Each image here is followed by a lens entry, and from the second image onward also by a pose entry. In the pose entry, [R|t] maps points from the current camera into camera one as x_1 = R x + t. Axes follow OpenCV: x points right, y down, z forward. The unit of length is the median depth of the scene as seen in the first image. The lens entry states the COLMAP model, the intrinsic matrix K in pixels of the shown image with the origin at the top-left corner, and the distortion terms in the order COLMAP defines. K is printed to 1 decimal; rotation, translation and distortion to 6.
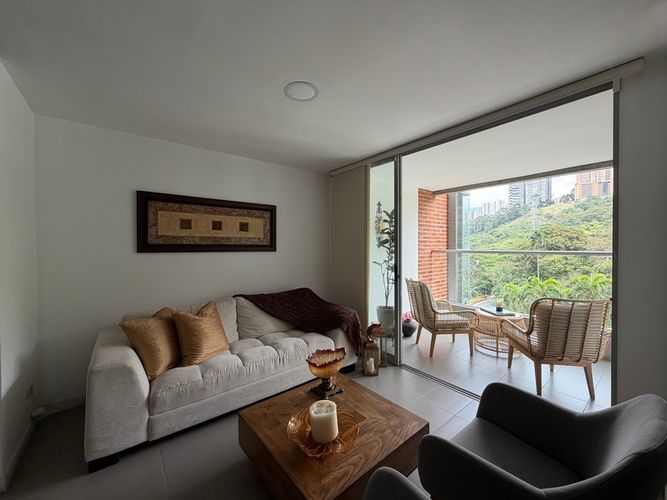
lens RADIAL K [[264.2, 0, 330.2], [0, 264.2, 248.0], [0, 0, 1]] dist [-0.001142, -0.001005]
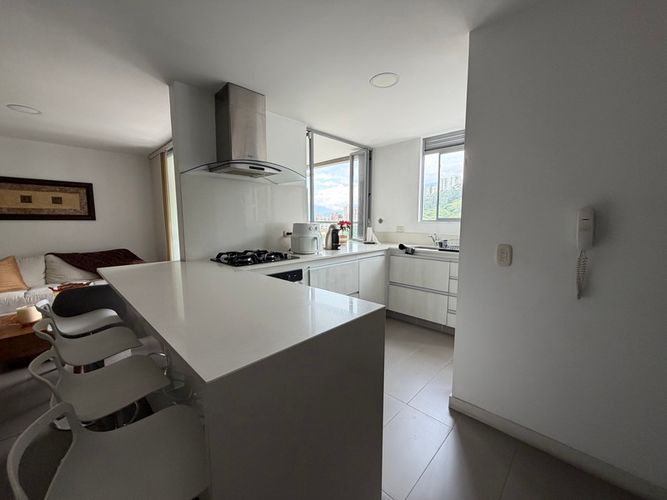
lens RADIAL K [[264.2, 0, 334.6], [0, 264.2, 248.5], [0, 0, 1]] dist [-0.001142, -0.001005]
pose [[0.986698, -0.013765, 0.161981, 0.755524], [-0.003388, 0.994451, 0.105143, 0.011122], [-0.162530, -0.104293, 0.981176, -0.459618]]
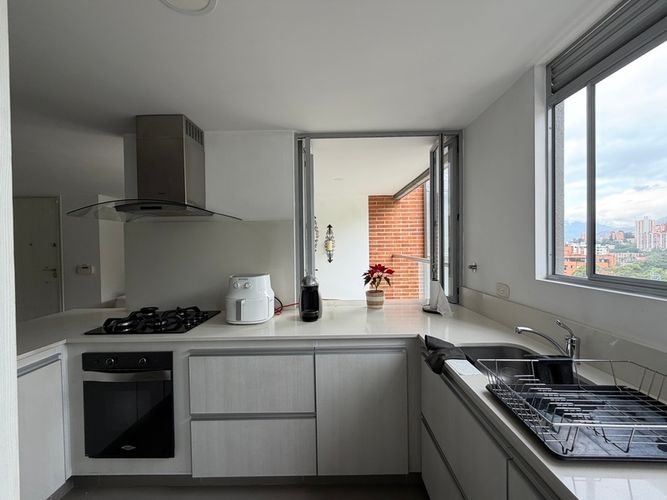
lens RADIAL K [[264.2, 0, 334.6], [0, 264.2, 249.4], [0, 0, 1]] dist [-0.001142, -0.001005]
pose [[0.792923, 0.003363, -0.609312, 1.344237], [0.009591, 0.999792, 0.018000, -0.049584], [0.609246, -0.020117, 0.792726, 0.109378]]
